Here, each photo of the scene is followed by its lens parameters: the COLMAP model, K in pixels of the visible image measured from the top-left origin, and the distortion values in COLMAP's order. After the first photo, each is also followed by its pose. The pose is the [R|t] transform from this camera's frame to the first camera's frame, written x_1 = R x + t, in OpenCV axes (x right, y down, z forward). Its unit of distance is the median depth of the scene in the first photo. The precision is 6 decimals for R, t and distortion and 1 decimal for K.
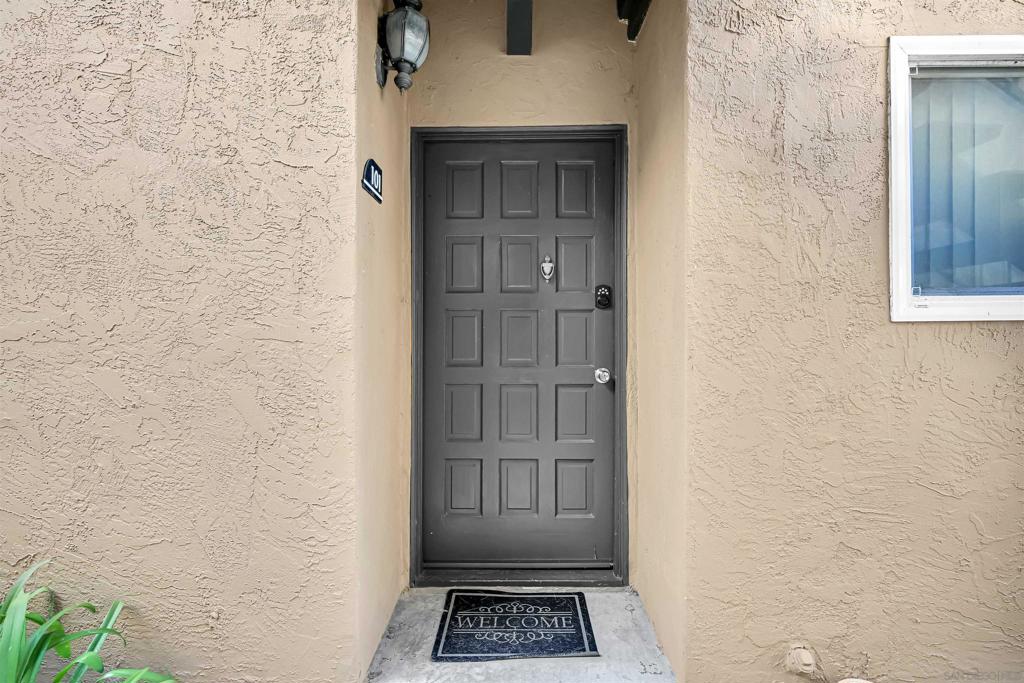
lens RADIAL K [[466.1, 0, 439.4], [0, 466.1, 343.7], [0, 0, 1]] dist [-0.000554, -0.000058]
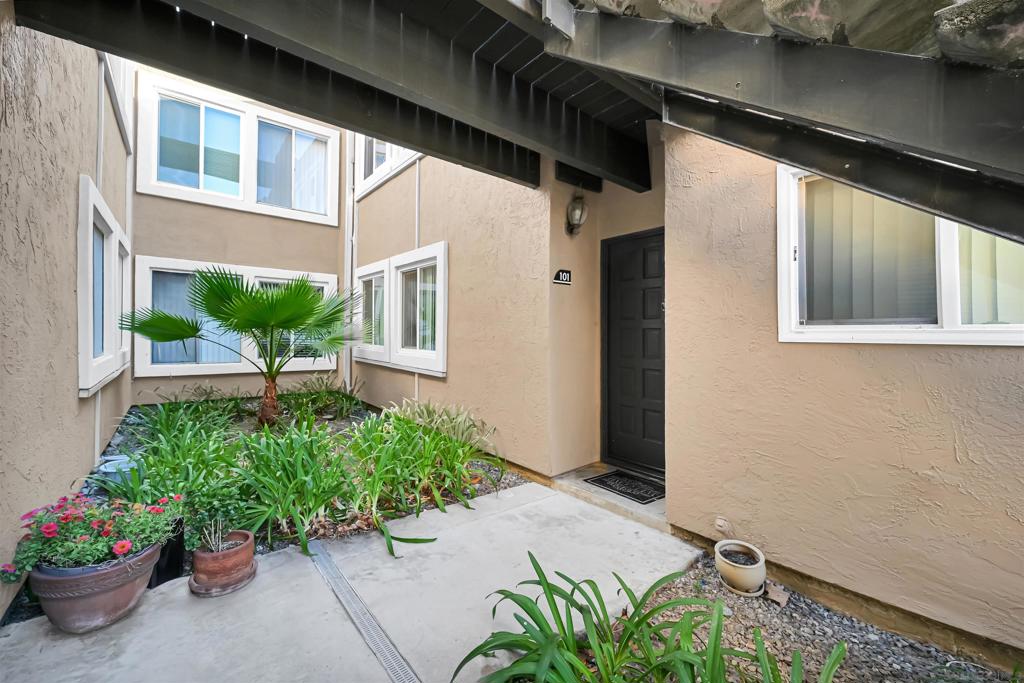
lens RADIAL K [[421.6, 0, 511.7], [0, 421.6, 331.1], [0, 0, 1]] dist [0.015016, -0.000226]
pose [[0.626748, 0.006340, -0.779197, 1.515201], [-0.008103, 0.999966, 0.001619, -0.078640], [0.779180, 0.005300, 0.626777, -0.627976]]
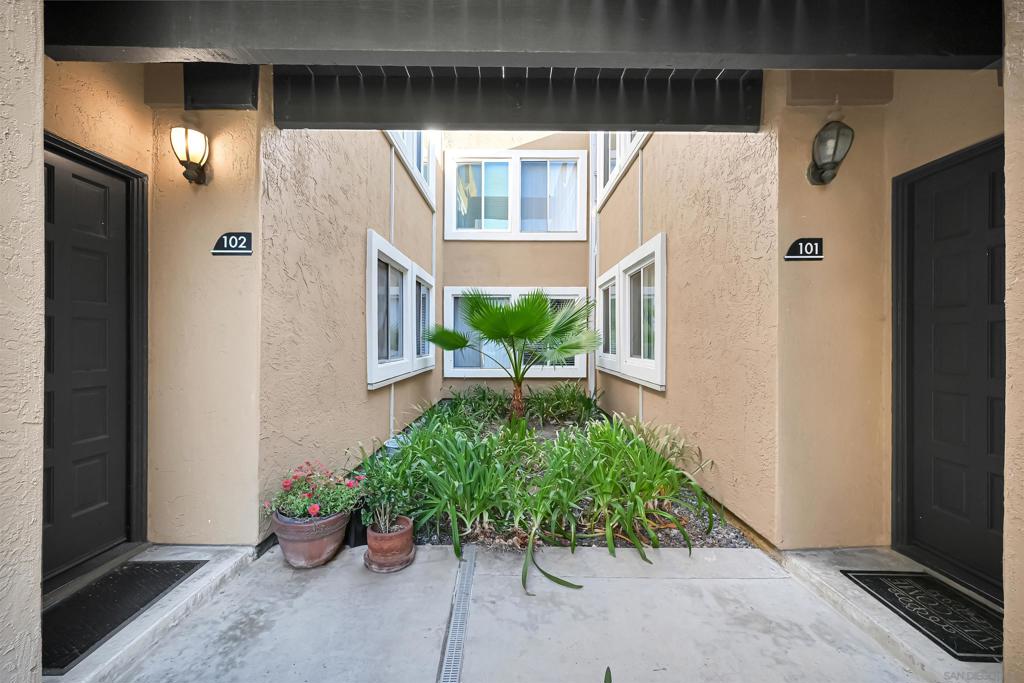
lens RADIAL K [[410.0, 0, 512.0], [0, 410.0, 341.5], [0, 0, 1]] dist [0.000688, -0.000073]
pose [[0.006077, -0.000884, -0.999981, 1.356253], [0.010333, 0.999946, -0.000821, -0.049917], [0.999928, -0.010328, 0.006086, -0.014894]]
